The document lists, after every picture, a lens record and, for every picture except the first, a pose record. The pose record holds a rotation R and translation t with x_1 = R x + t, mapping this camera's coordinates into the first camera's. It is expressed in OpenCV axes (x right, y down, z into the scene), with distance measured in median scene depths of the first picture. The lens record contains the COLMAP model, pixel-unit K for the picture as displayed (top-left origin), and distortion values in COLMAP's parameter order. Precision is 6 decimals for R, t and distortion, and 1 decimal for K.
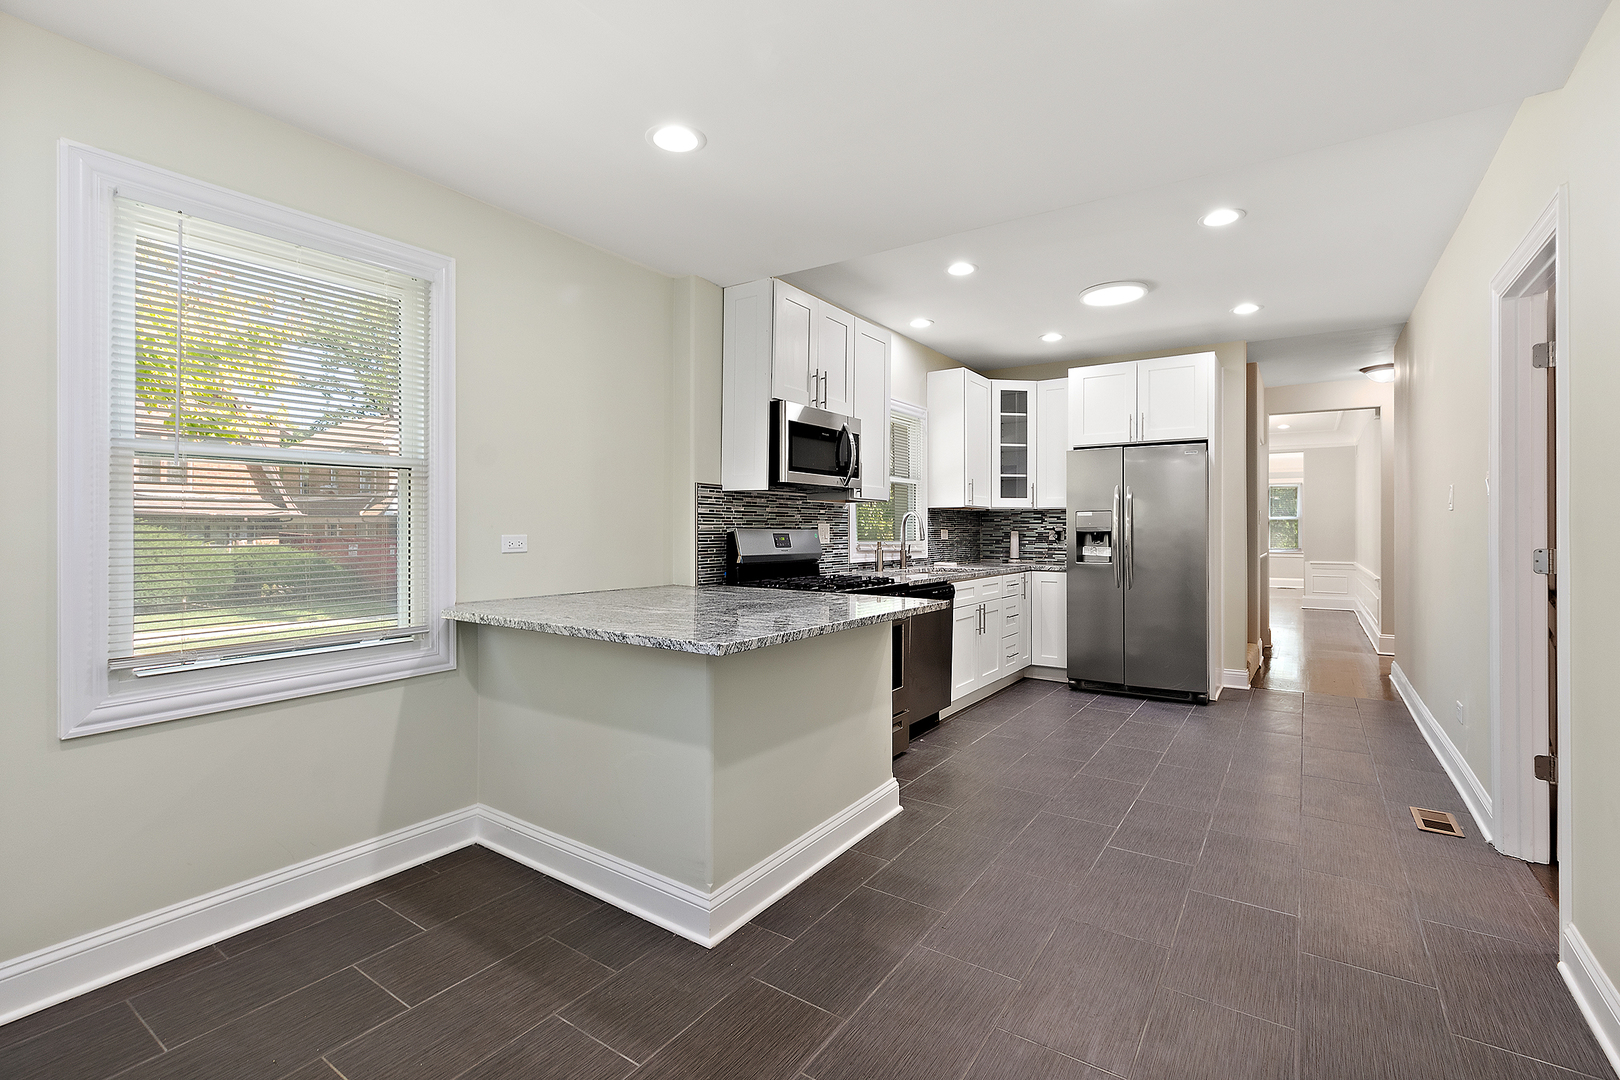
lens RADIAL K [[723.2, 0, 805.5], [0, 723.2, 529.0], [0, 0, 1]] dist [0.002048, 0.000157]
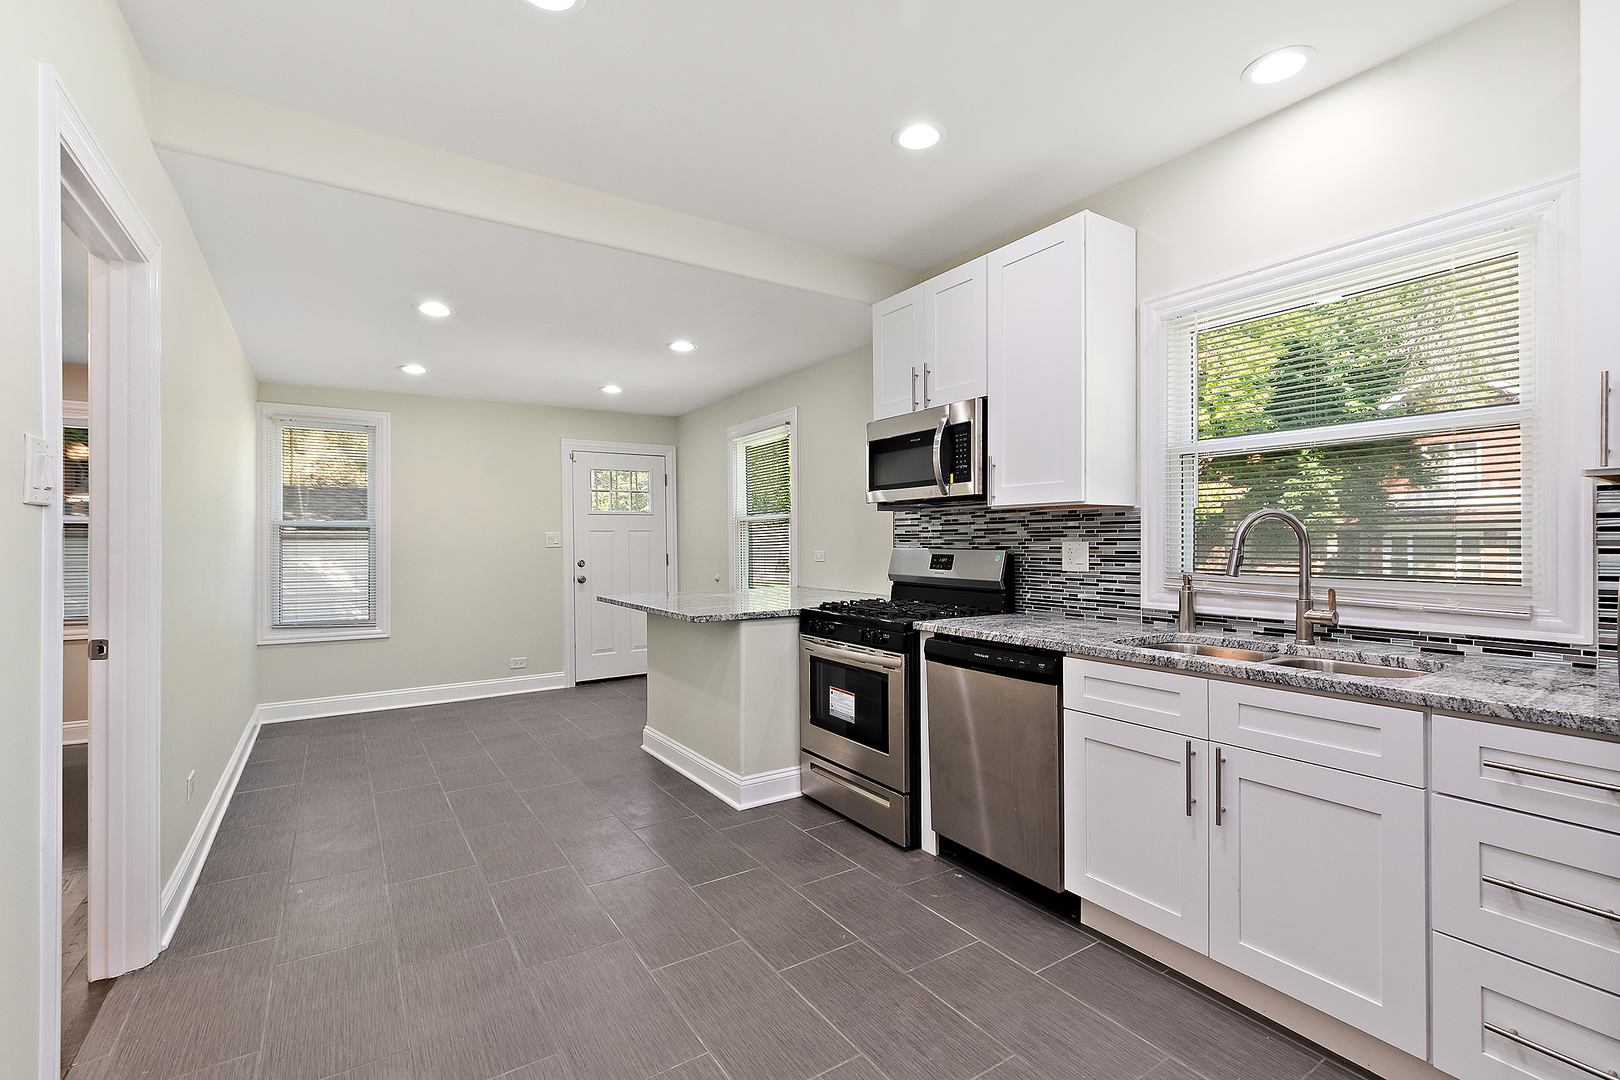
lens RADIAL K [[723.2, 0, 805.1], [0, 723.2, 543.8], [0, 0, 1]] dist [0.002048, 0.000157]
pose [[-0.376948, 0.001868, -0.926233, 0.822442], [0.002851, 0.999996, 0.000856, -0.007344], [0.926230, -0.002318, -0.376951, 1.128116]]
